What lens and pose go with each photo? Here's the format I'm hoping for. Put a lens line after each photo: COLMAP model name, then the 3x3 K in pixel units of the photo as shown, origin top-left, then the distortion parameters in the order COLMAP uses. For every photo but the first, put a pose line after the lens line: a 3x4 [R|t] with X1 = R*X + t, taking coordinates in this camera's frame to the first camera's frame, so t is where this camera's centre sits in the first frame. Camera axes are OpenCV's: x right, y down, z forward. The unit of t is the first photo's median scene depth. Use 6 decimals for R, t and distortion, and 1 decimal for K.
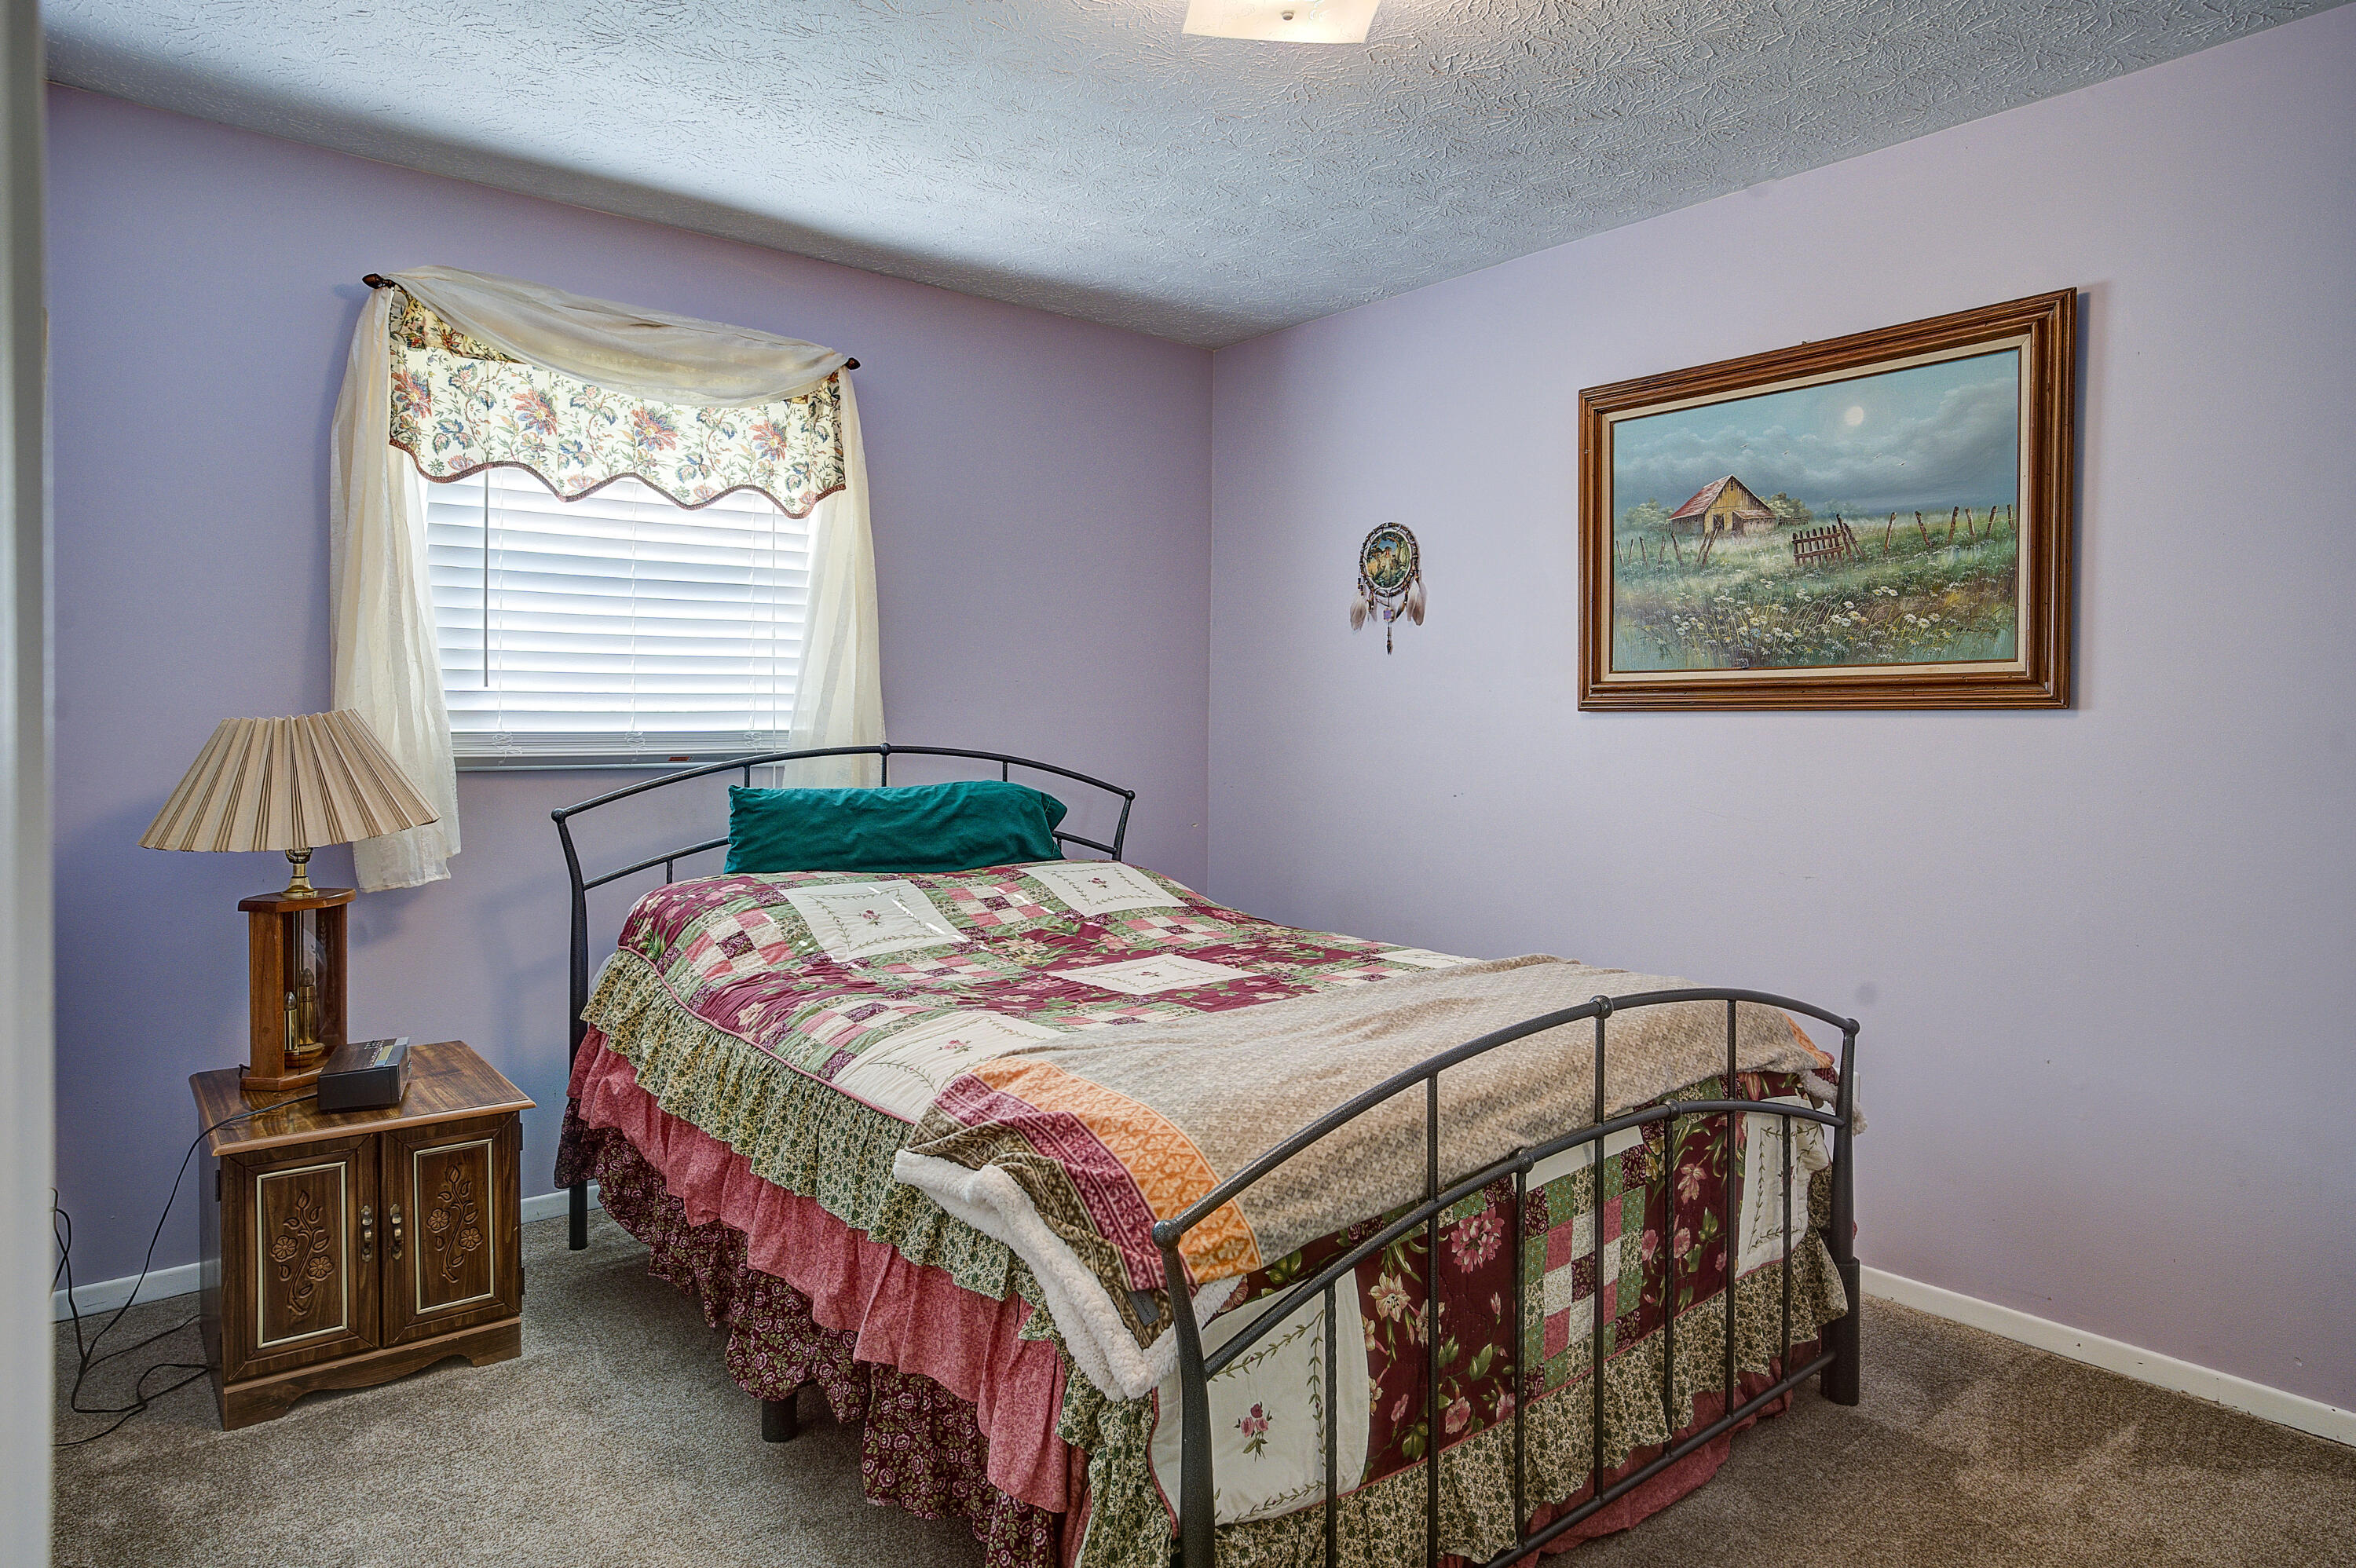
lens RADIAL K [[1414.9, 0, 1178.0], [0, 1414.9, 784.0], [0, 0, 1]] dist [-0.040348, 0.033069]
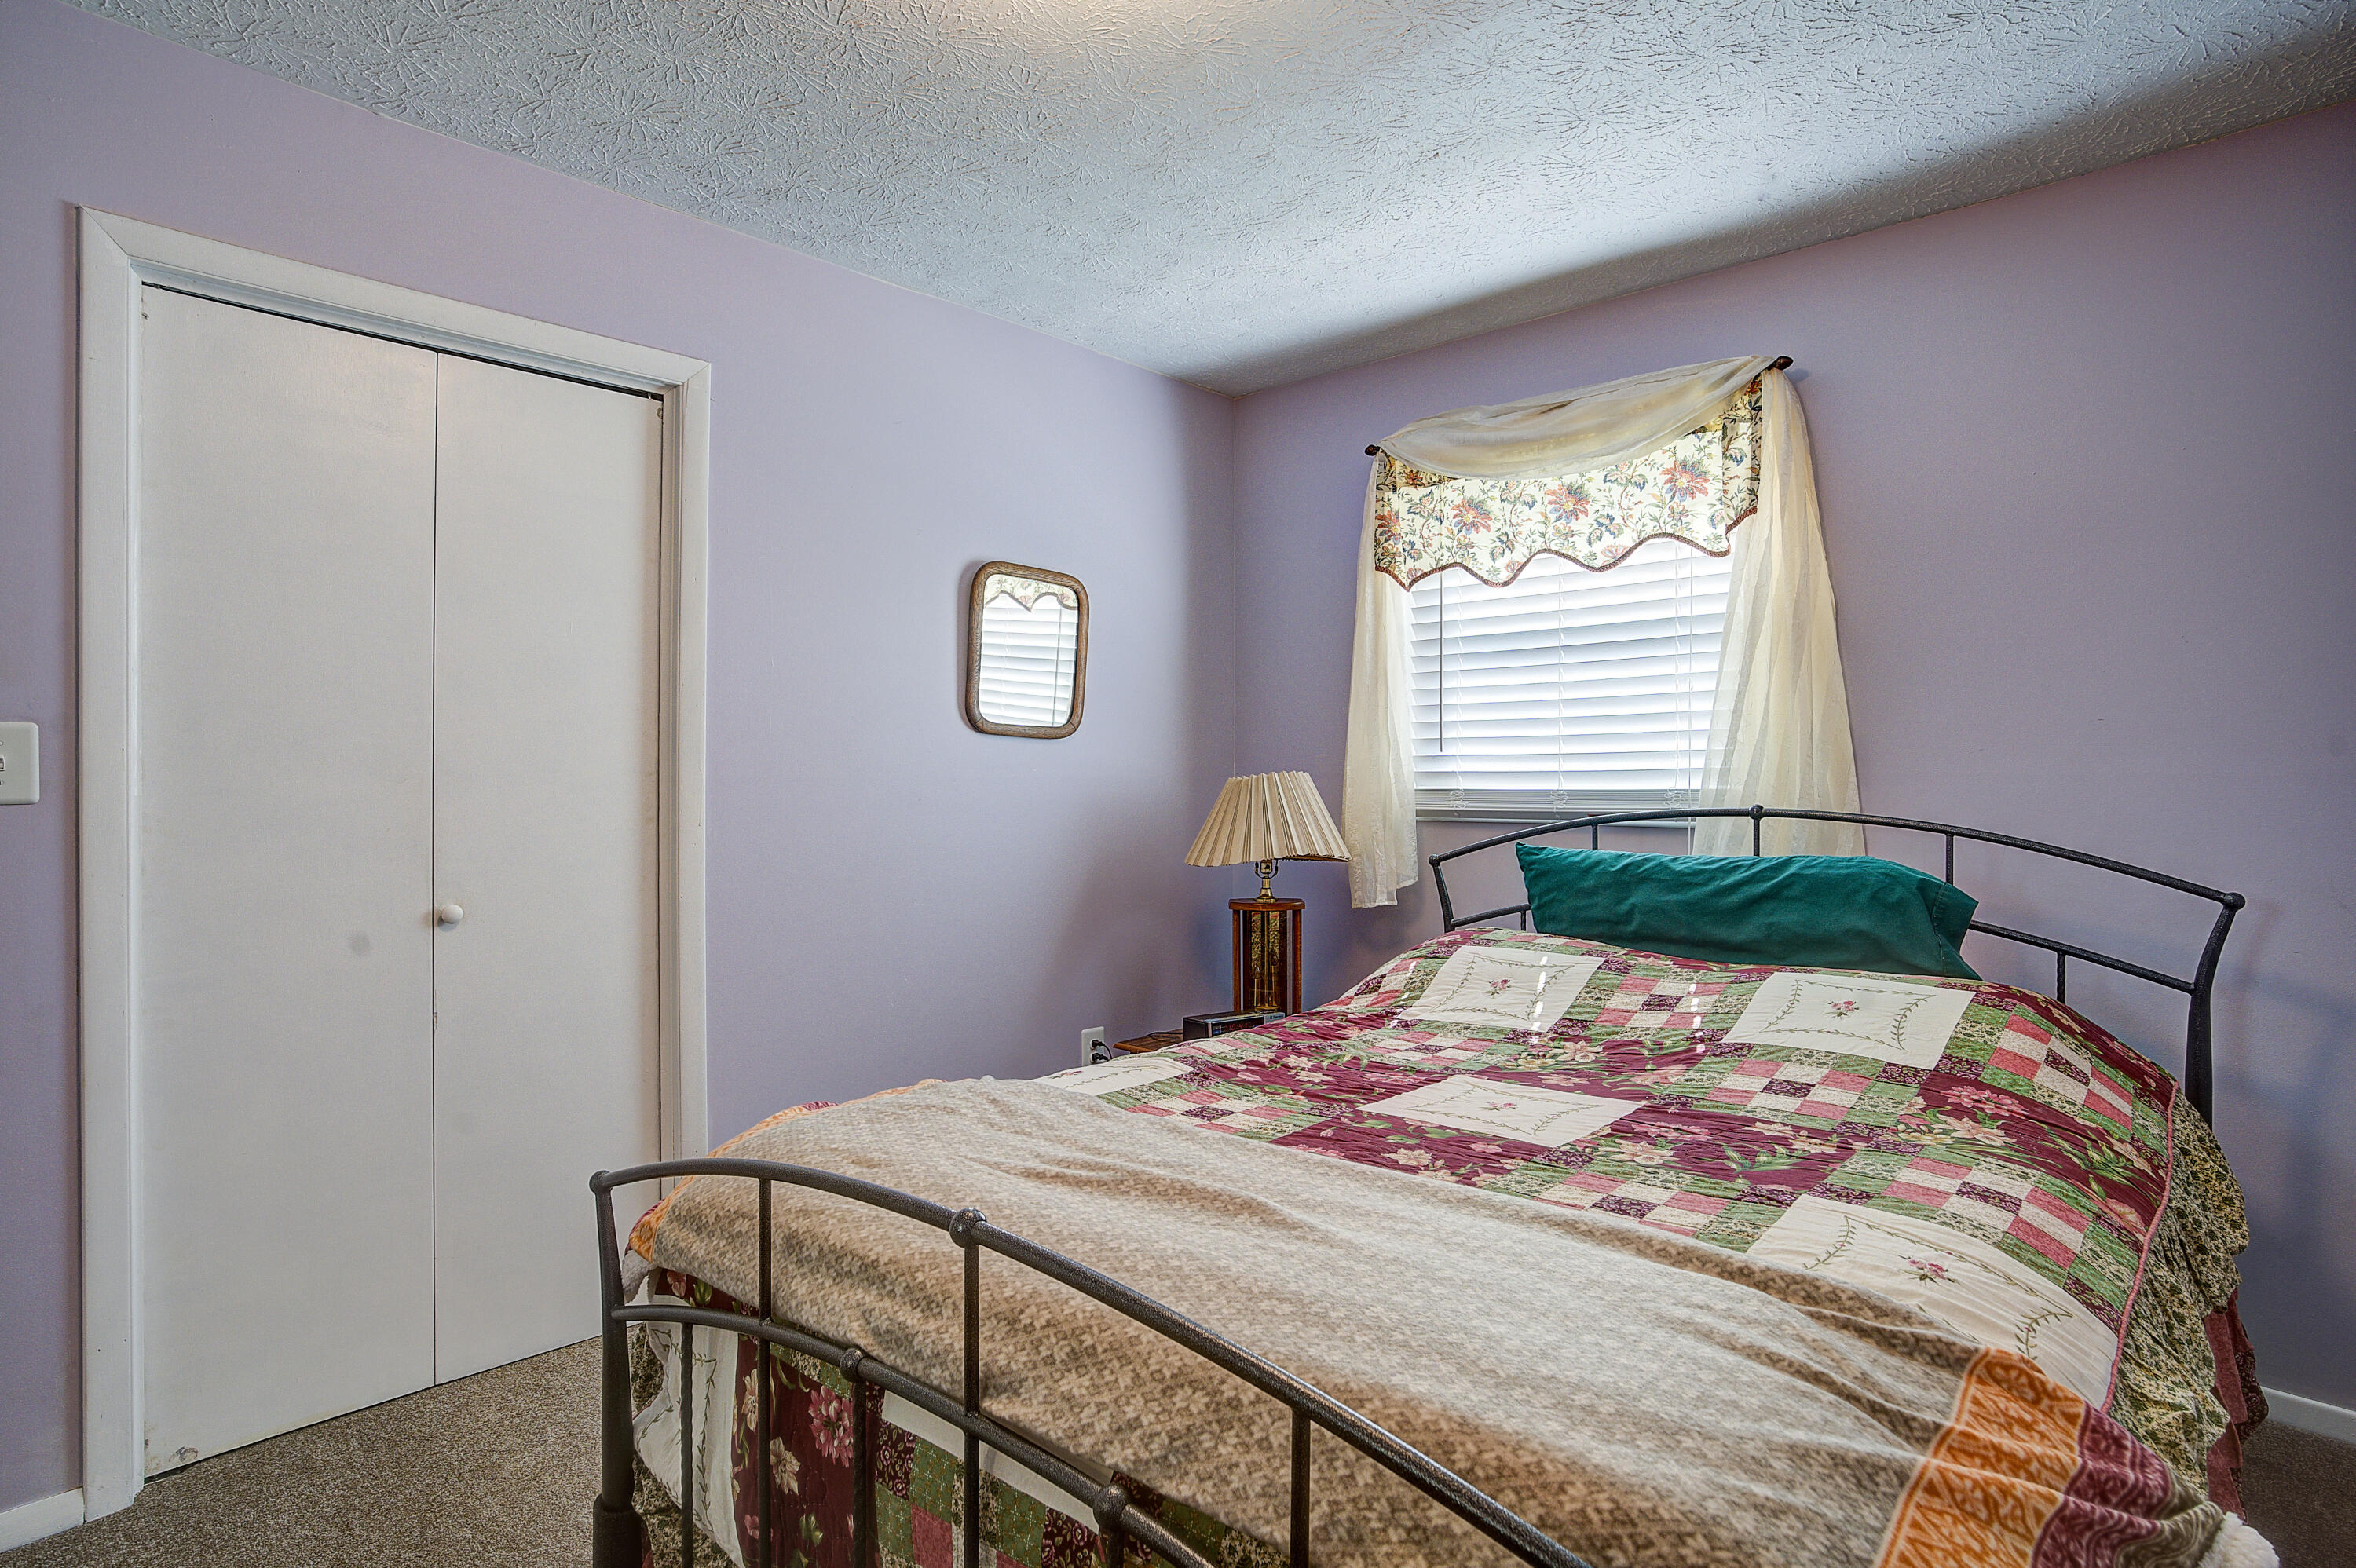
lens RADIAL K [[1250.7, 0, 1178.0], [0, 1250.7, 784.0], [0, 0, 1]] dist [0.001409, 0.000882]
pose [[0.144050, -0.000196, -0.989570, 0.514558], [-0.041910, 0.999102, -0.006298, -0.023669], [0.988683, 0.042380, 0.143912, 0.586507]]
